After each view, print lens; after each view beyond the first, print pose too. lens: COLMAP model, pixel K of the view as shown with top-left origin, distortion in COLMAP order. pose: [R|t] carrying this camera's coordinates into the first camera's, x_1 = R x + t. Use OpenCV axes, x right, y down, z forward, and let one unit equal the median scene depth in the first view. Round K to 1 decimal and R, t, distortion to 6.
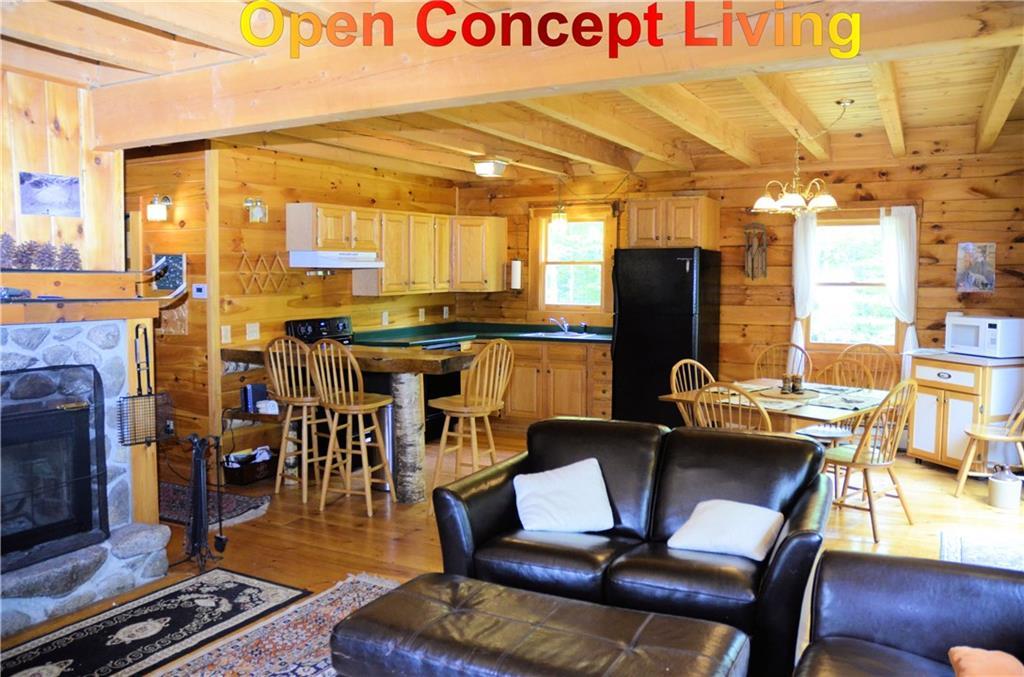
lens RADIAL K [[805.6, 0, 514.1], [0, 805.6, 340.2], [0, 0, 1]] dist [-0.106848, 0.028138]
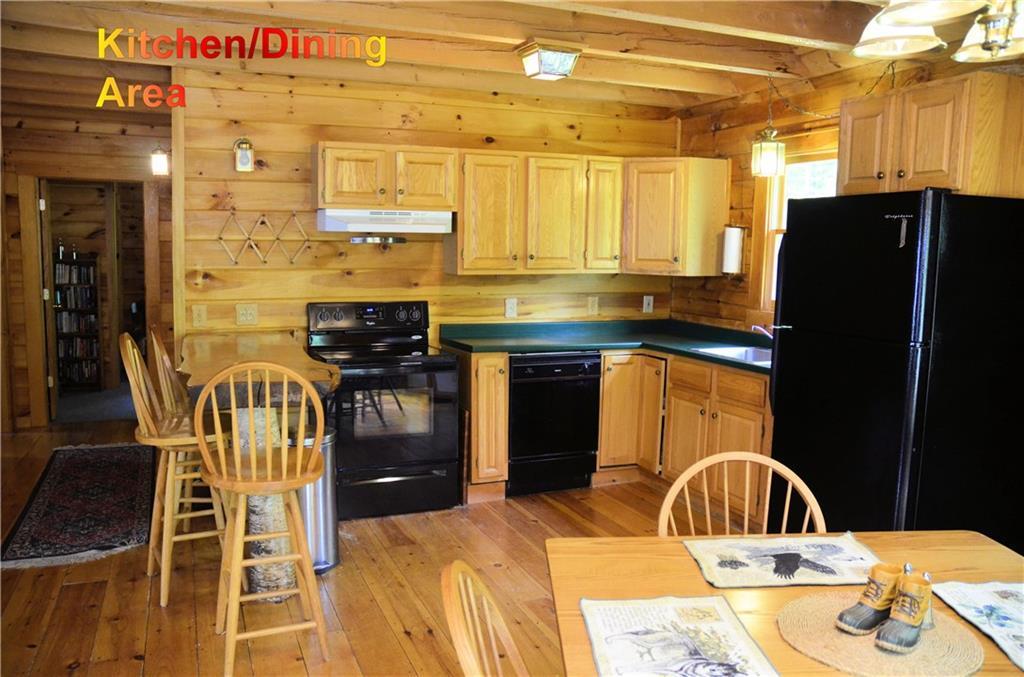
lens RADIAL K [[805.6, 0, 511.1], [0, 805.6, 334.6], [0, 0, 1]] dist [-0.106848, 0.028138]
pose [[0.773312, 0.081174, -0.628808, 0.437651], [-0.069964, 0.996639, 0.042616, -0.051419], [0.630153, 0.011039, 0.776392, 0.695127]]
